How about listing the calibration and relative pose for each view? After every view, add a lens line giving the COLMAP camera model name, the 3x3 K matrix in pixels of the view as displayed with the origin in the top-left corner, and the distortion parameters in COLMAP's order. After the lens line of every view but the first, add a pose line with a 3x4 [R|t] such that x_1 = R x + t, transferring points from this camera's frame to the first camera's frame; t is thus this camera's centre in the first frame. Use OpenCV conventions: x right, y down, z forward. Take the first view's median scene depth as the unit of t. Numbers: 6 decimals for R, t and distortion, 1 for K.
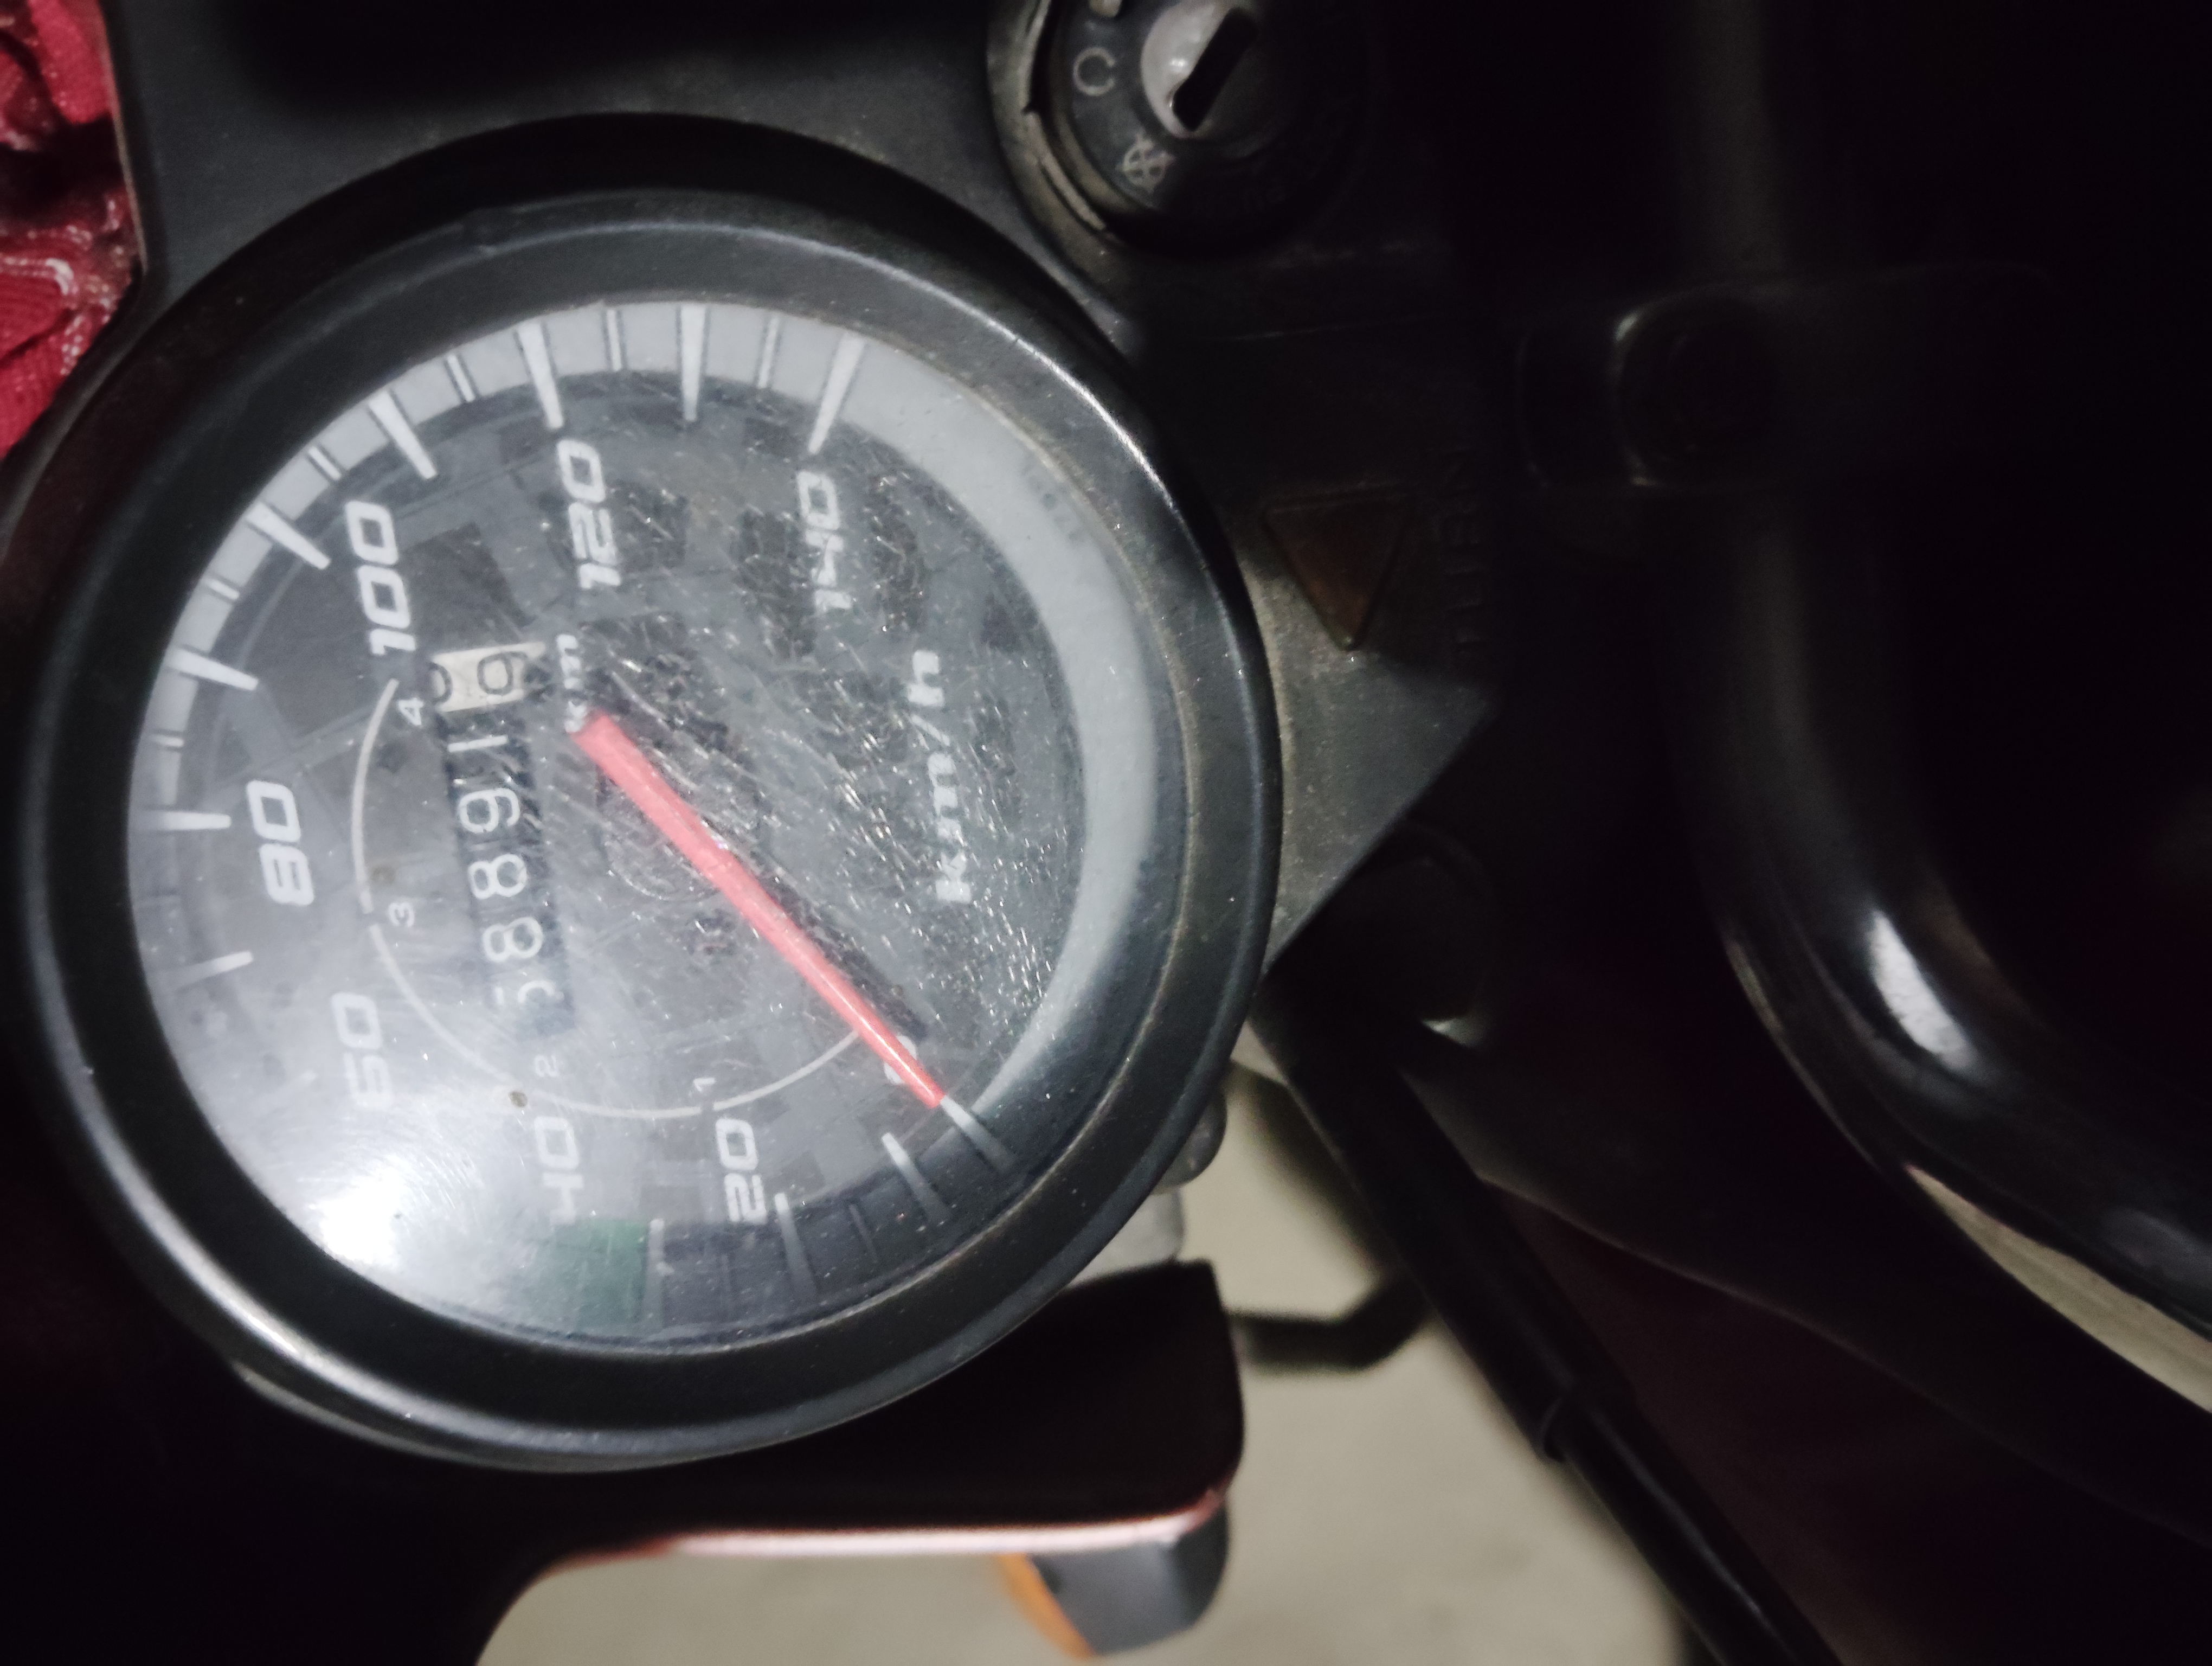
lens RADIAL K [[1814.9, 0, 1109.5], [0, 1814.9, 819.5], [0, 0, 1]] dist [0.048927, -0.142736]
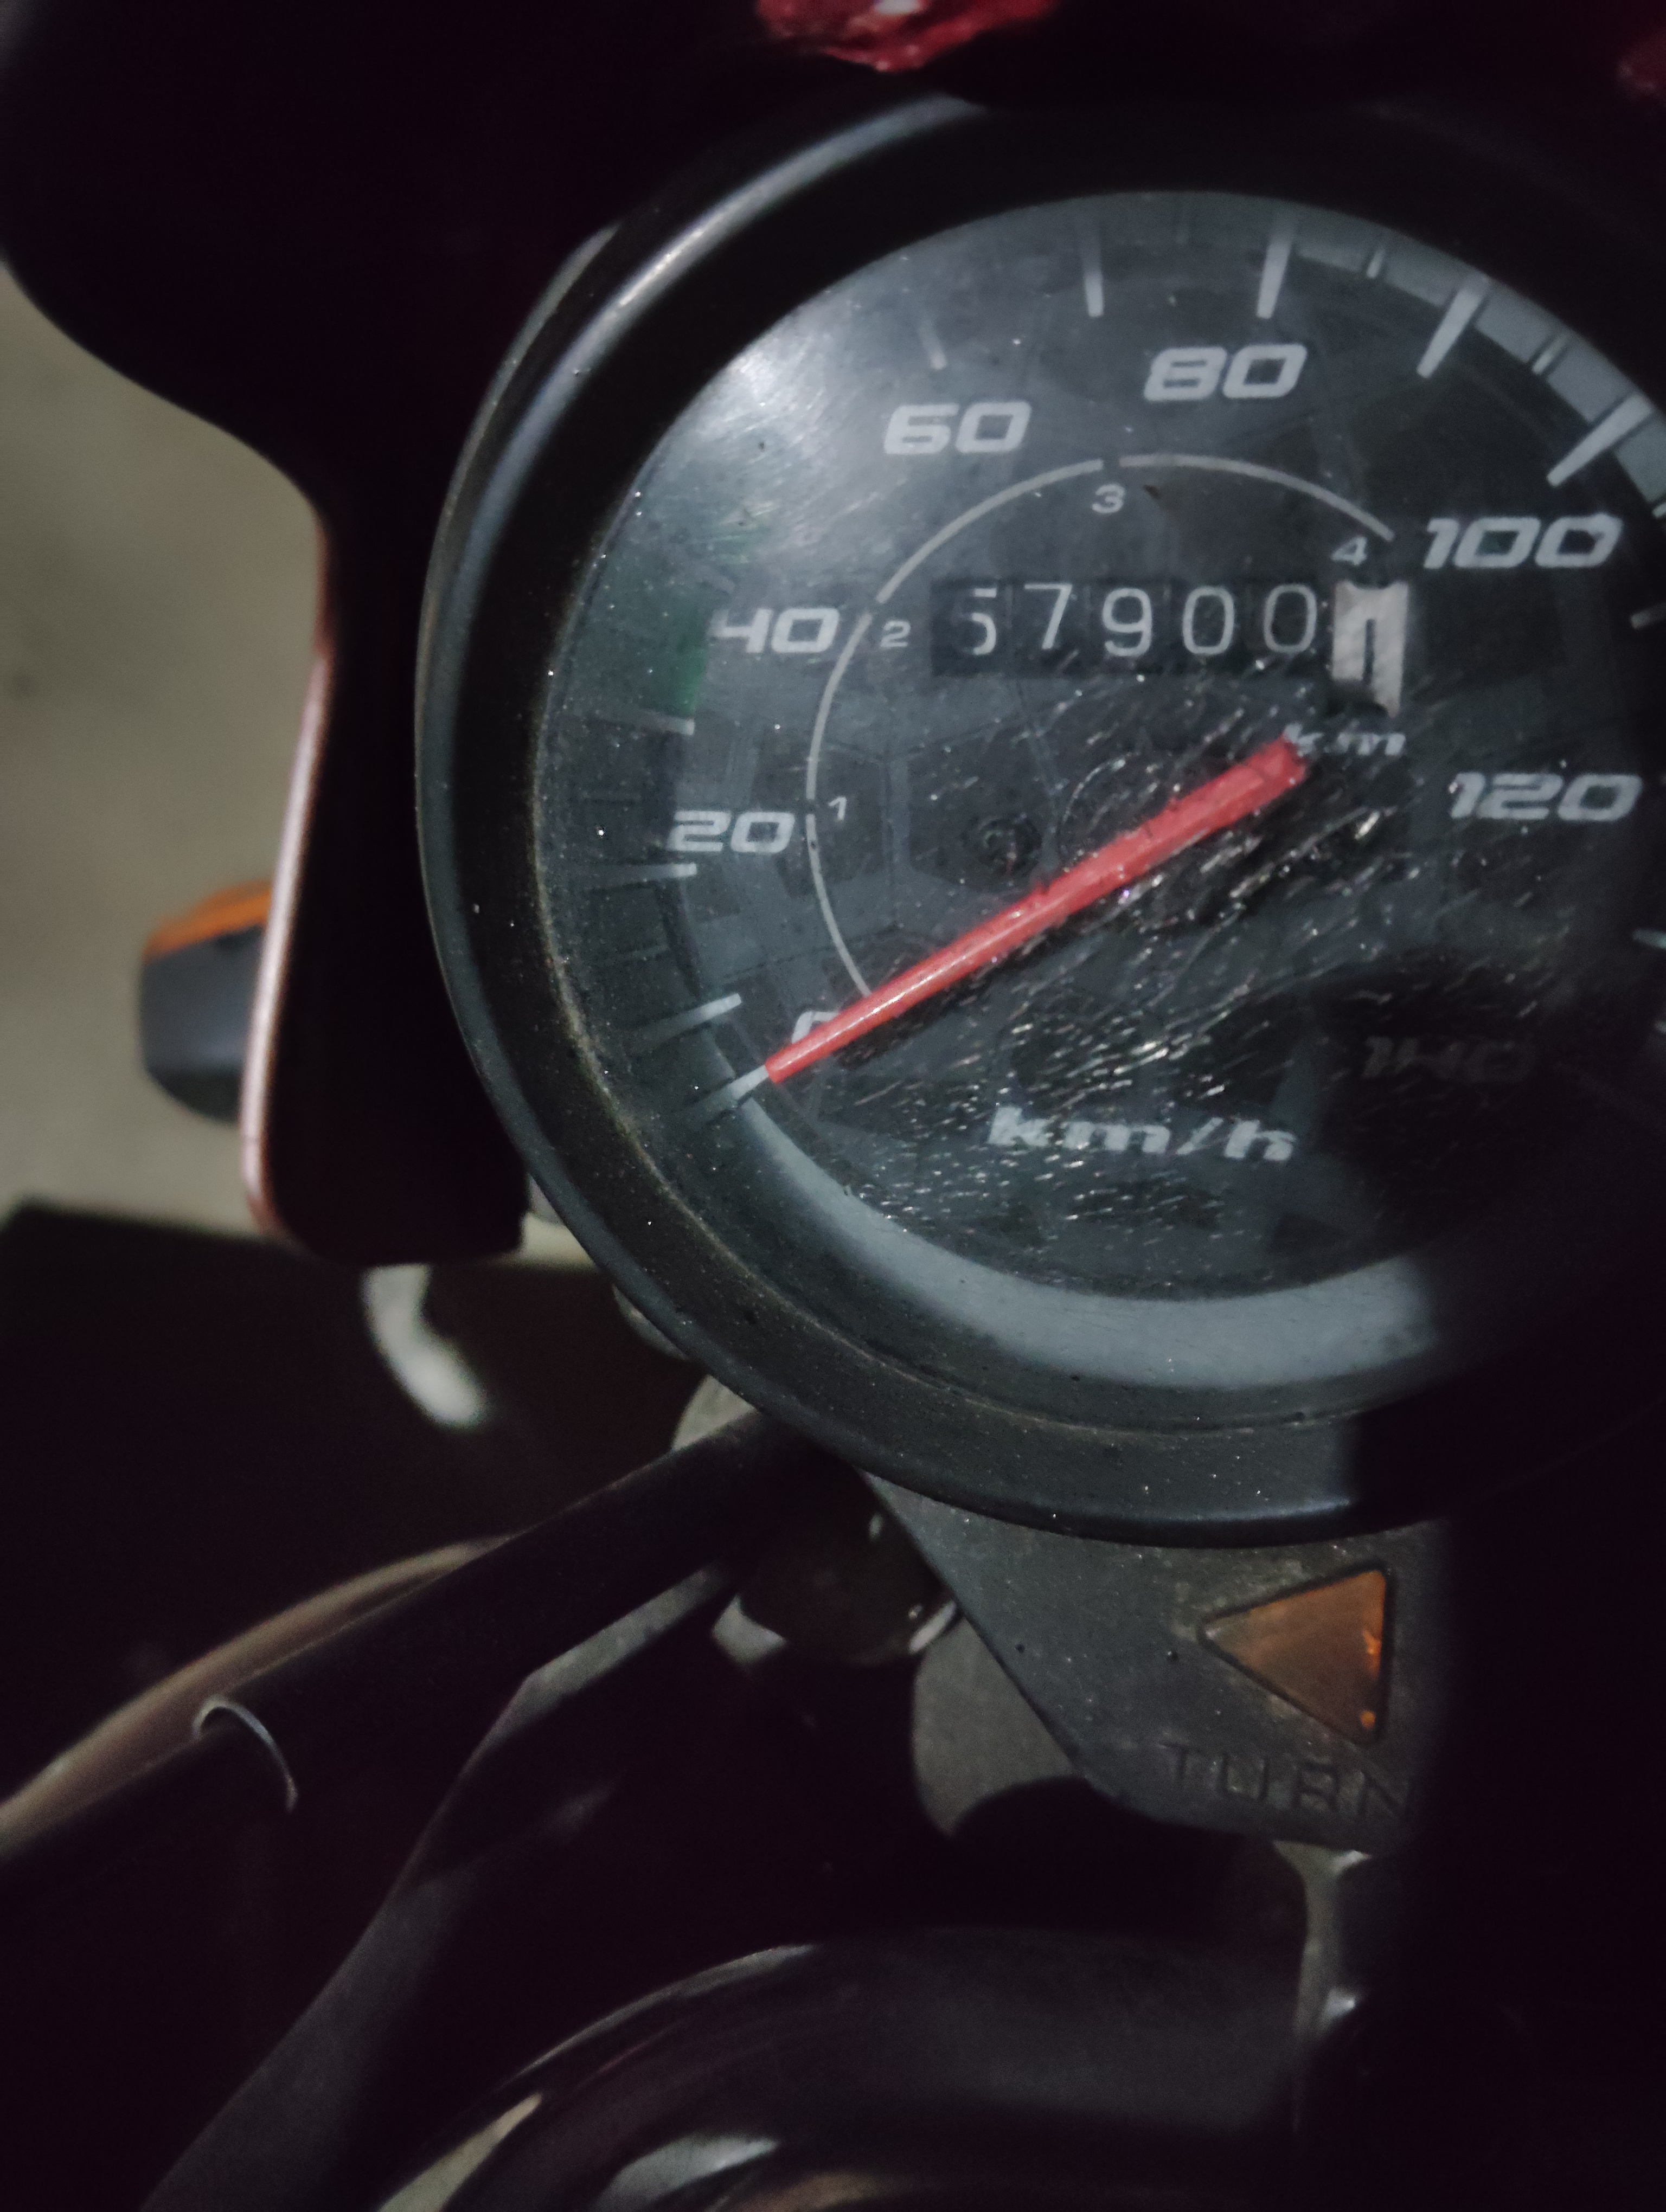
lens RADIAL K [[1814.9, 0, 863.1], [0, 1814.9, 1109.9], [0, 0, 1]] dist [0.048927, -0.142736]
pose [[-0.178556, 0.983919, 0.004689, -0.094371], [-0.982256, -0.178528, 0.057455, 0.063411], [0.057368, 0.005653, 0.998337, 0.156604]]
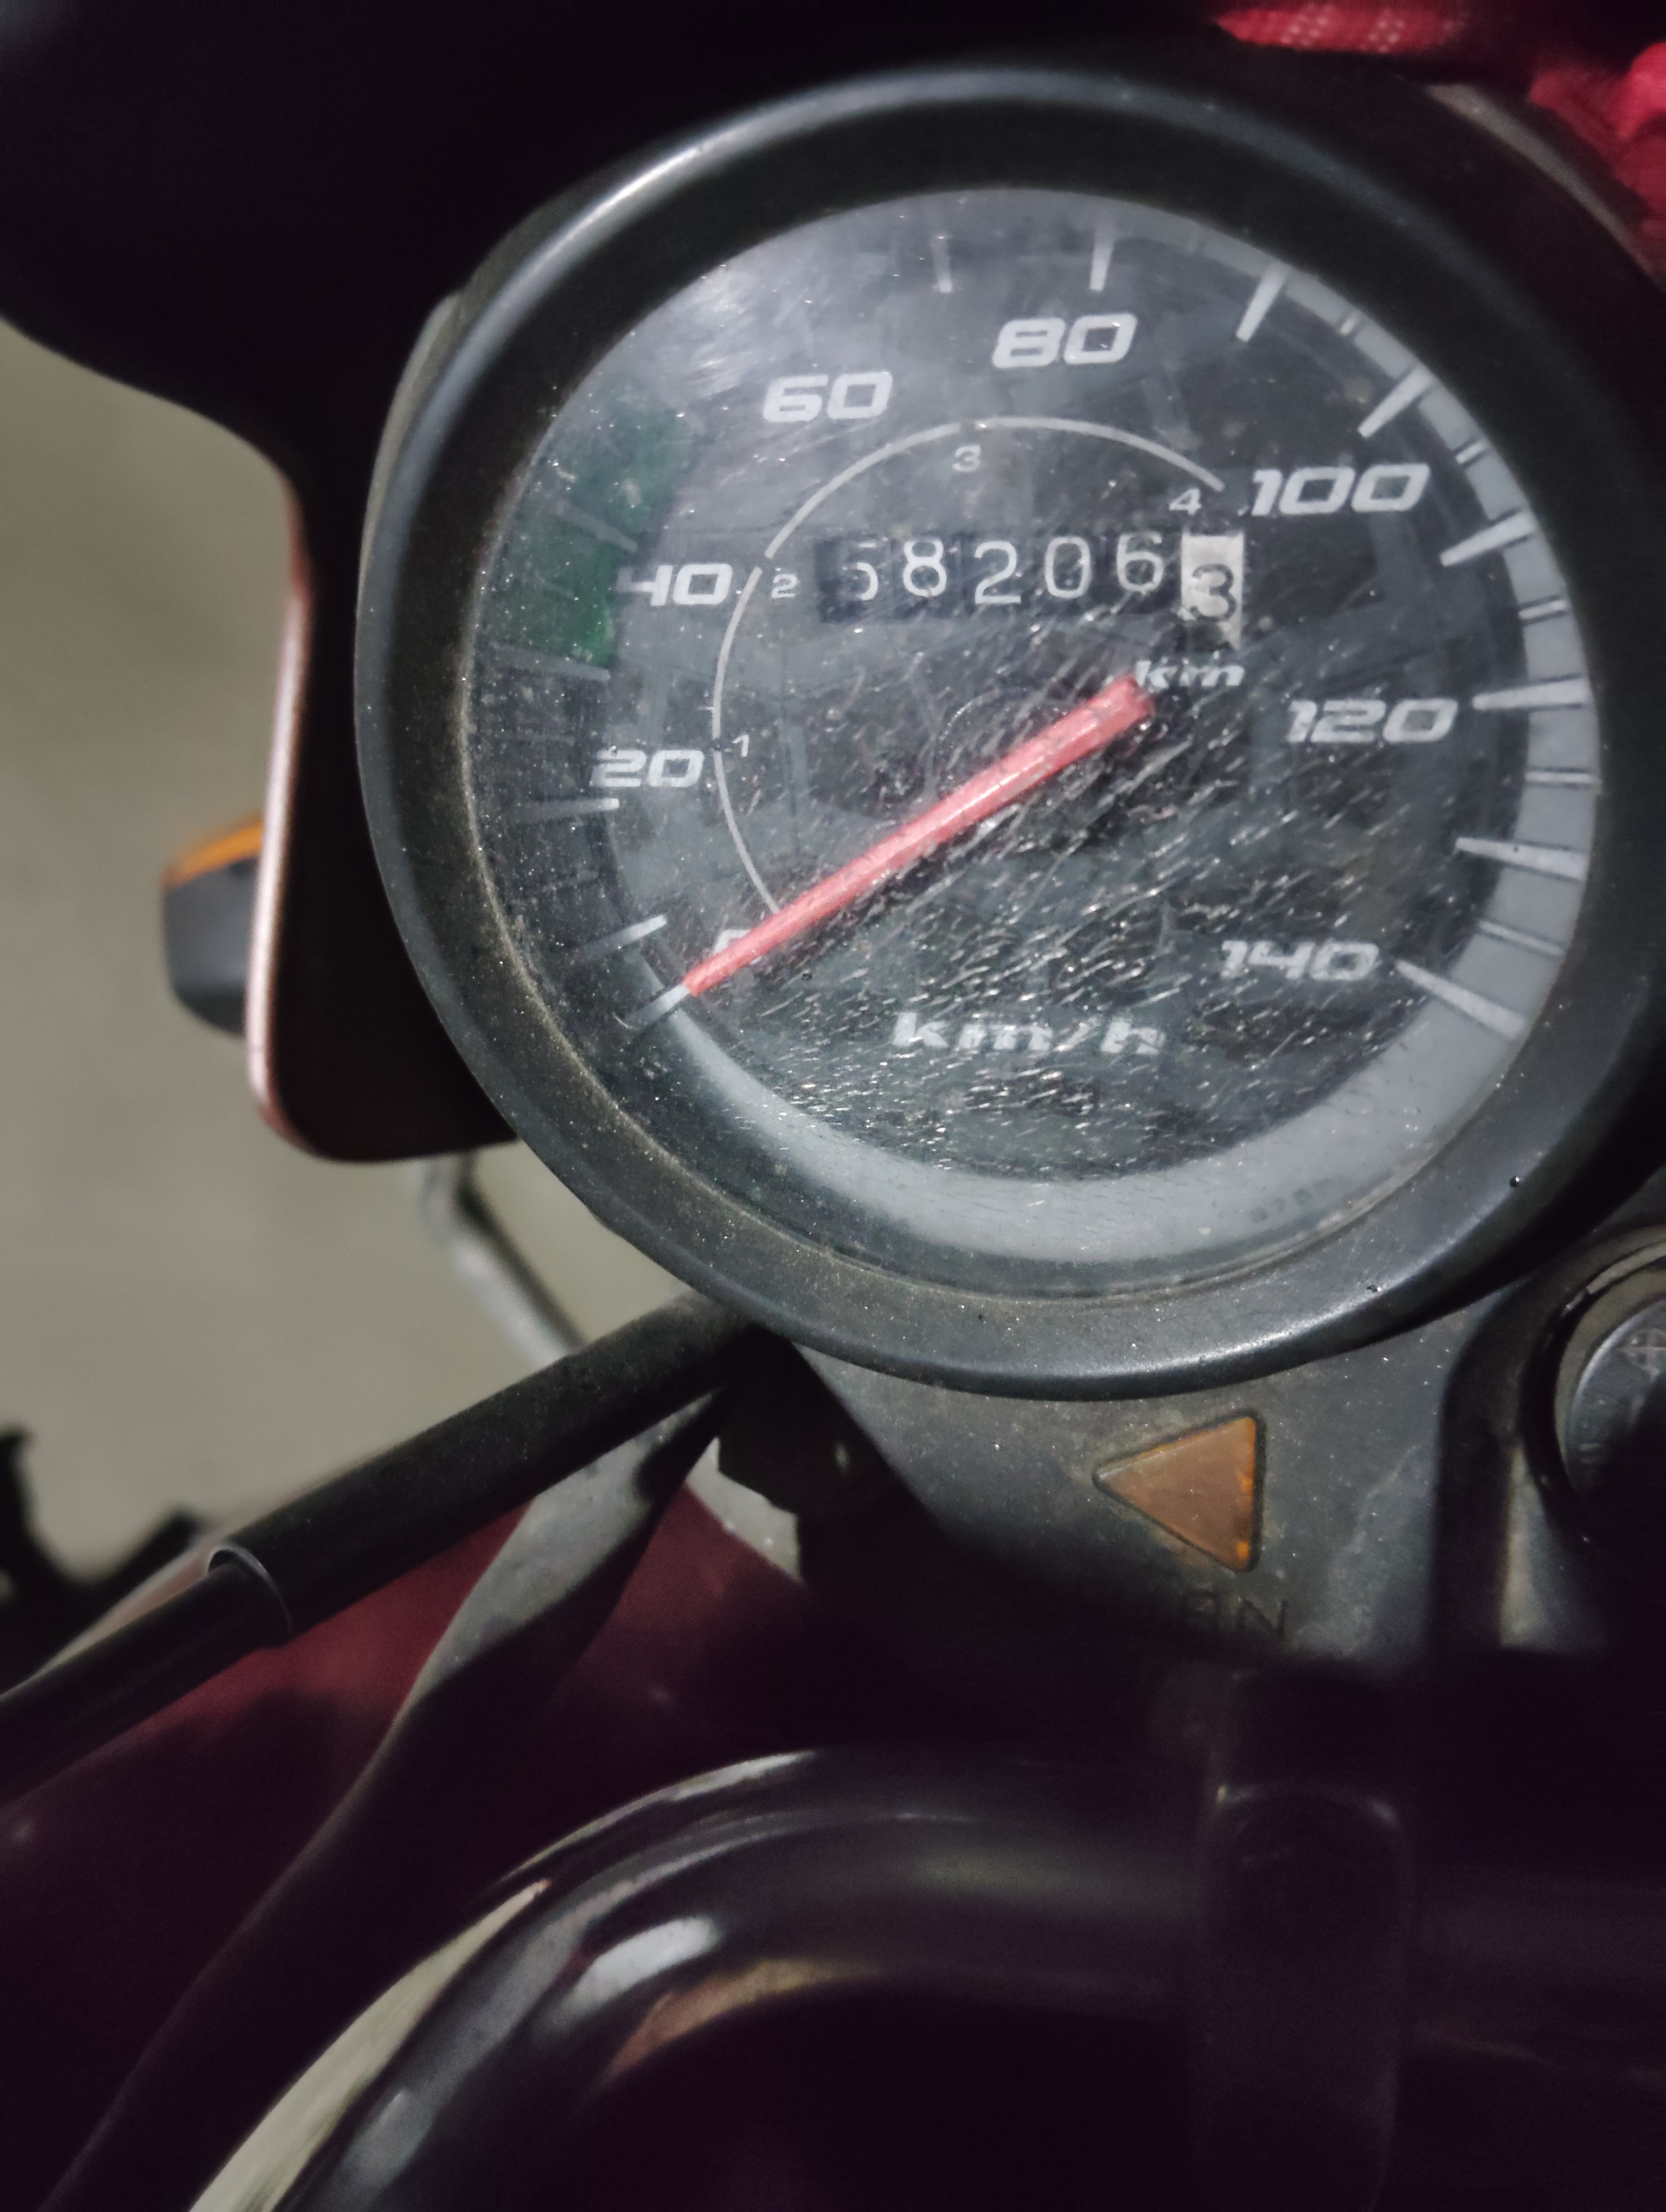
lens RADIAL K [[1814.9, 0, 863.1], [0, 1814.9, 1109.9], [0, 0, 1]] dist [0.048927, -0.142736]
pose [[-0.151954, 0.985620, 0.073907, -0.122403], [-0.985299, -0.156962, 0.067442, -0.009231], [0.078072, -0.062573, 0.994982, 0.060780]]
